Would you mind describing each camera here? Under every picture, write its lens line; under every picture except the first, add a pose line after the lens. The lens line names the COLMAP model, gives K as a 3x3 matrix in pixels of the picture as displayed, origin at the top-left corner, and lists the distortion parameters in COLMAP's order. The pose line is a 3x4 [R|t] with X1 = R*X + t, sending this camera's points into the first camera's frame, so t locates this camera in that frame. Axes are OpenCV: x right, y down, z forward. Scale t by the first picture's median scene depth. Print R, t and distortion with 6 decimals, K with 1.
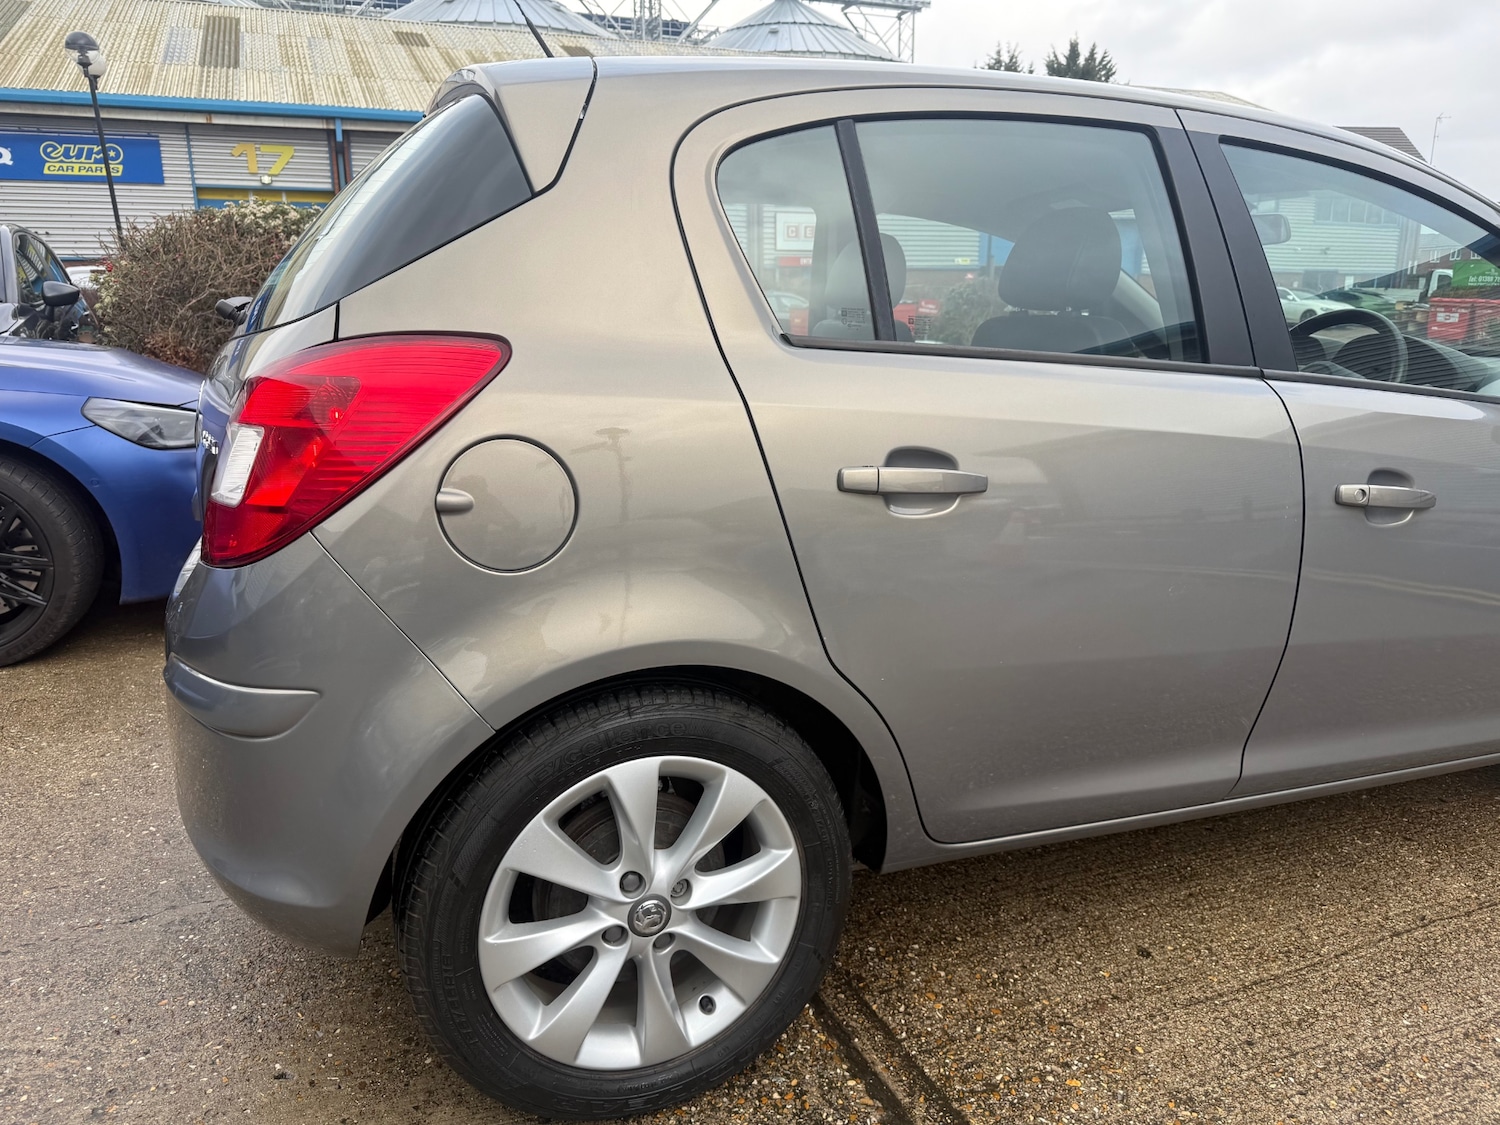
lens RADIAL K [[1083.2, 0, 748.9], [0, 1083.2, 554.0], [0, 0, 1]] dist [-0.002547, -0.001836]
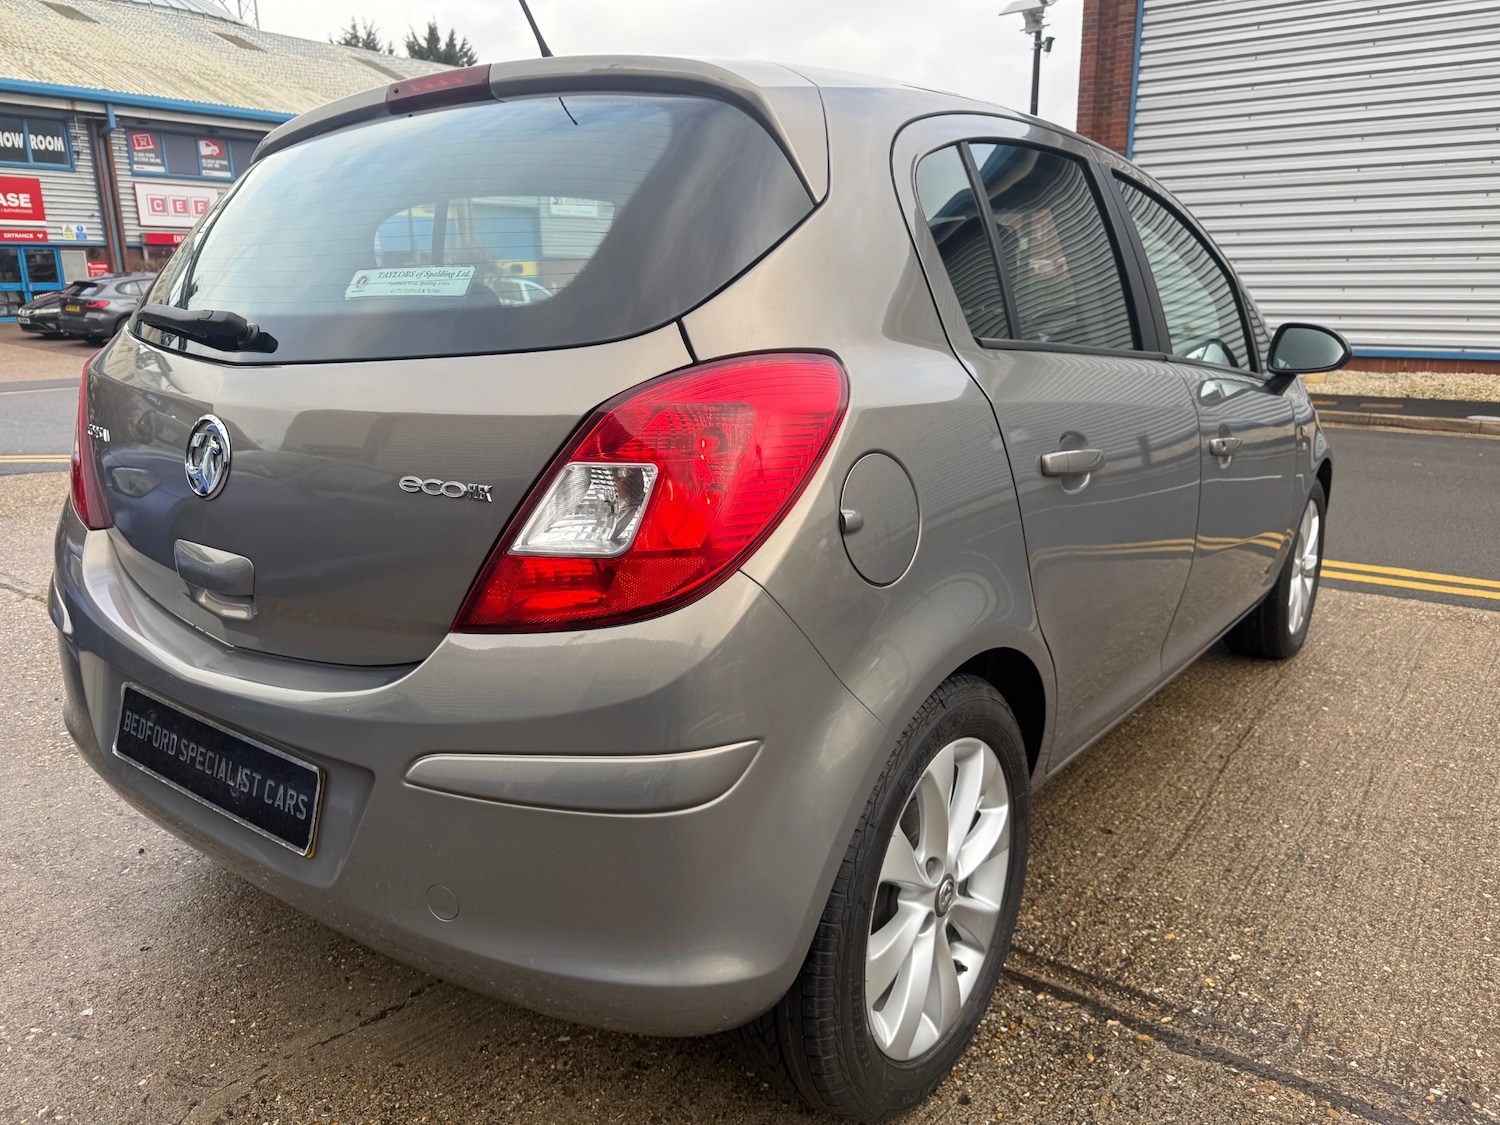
lens RADIAL K [[1083.2, 0, 748.9], [0, 1083.2, 554.0], [0, 0, 1]] dist [-0.002547, -0.001836]
pose [[0.853050, -0.127680, 0.505968, -0.713036], [0.120866, 0.991582, 0.046447, -0.064644], [-0.507639, 0.021532, 0.861301, 0.174996]]
